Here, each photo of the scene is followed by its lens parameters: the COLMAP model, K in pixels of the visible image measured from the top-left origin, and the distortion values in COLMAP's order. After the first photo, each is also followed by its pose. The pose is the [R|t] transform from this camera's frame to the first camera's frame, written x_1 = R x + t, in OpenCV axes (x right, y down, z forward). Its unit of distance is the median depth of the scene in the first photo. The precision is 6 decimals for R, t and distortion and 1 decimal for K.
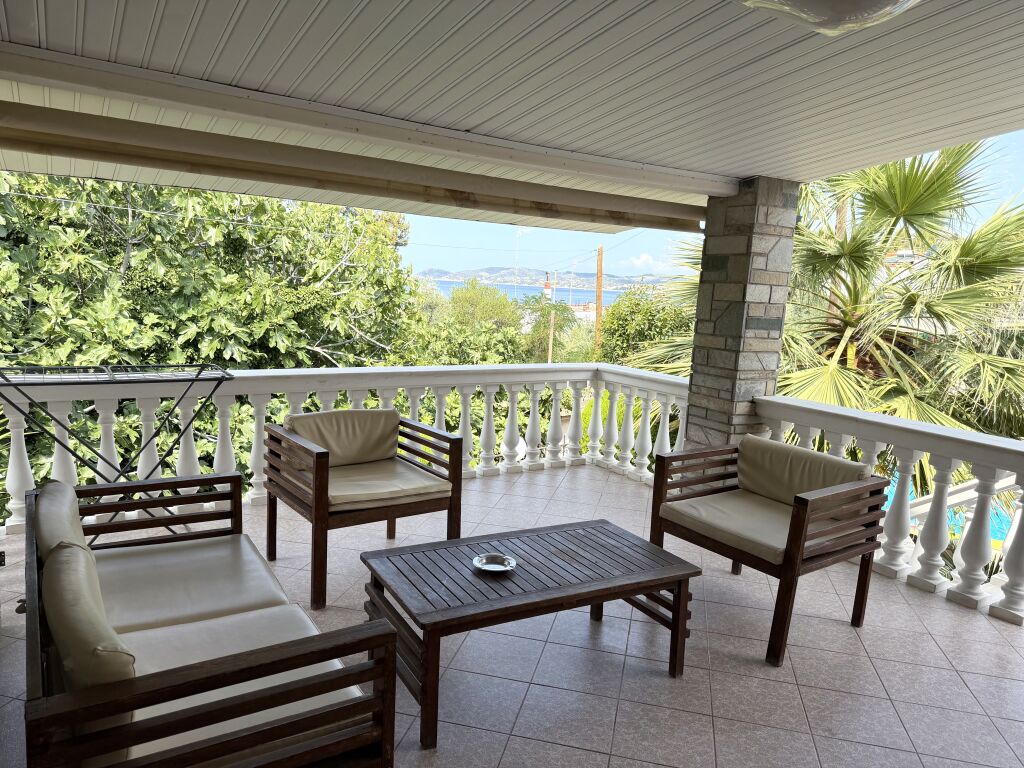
lens RADIAL K [[708.1, 0, 512.0], [0, 708.1, 384.0], [0, 0, 1]] dist [0.106584, -0.180522]
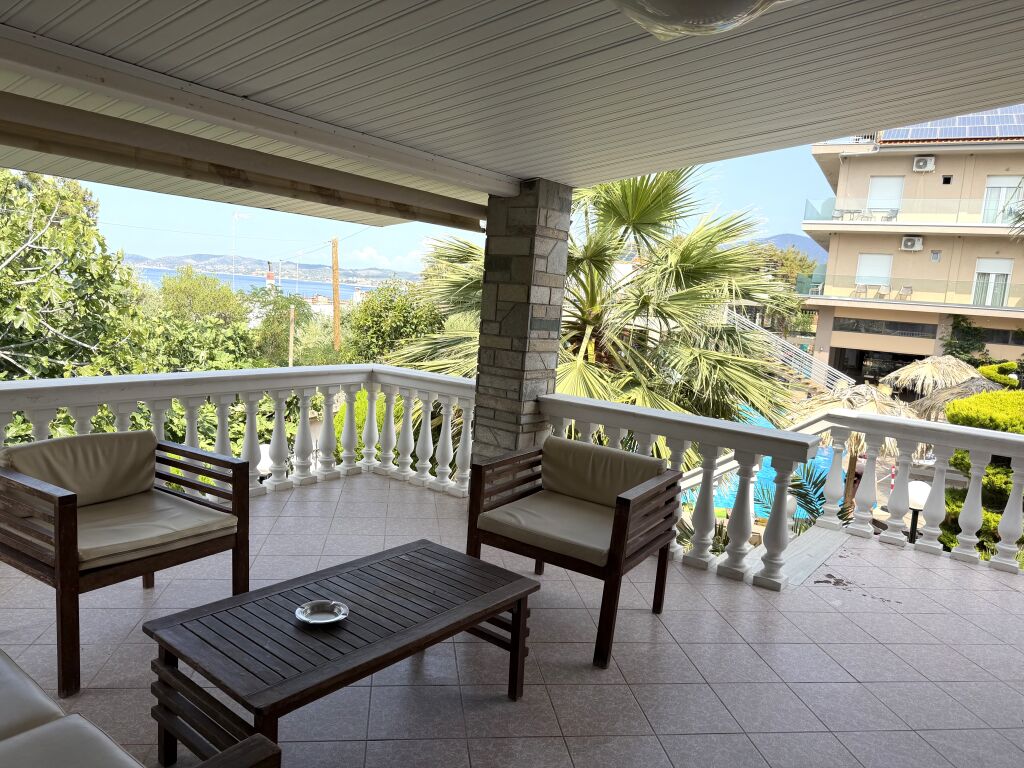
lens RADIAL K [[708.1, 0, 512.0], [0, 708.1, 384.0], [0, 0, 1]] dist [0.106584, -0.180522]
pose [[0.928321, -0.032198, 0.370384, -0.071785], [0.028952, 0.999478, 0.014321, -0.014754], [-0.370651, -0.002571, 0.928769, 0.073920]]
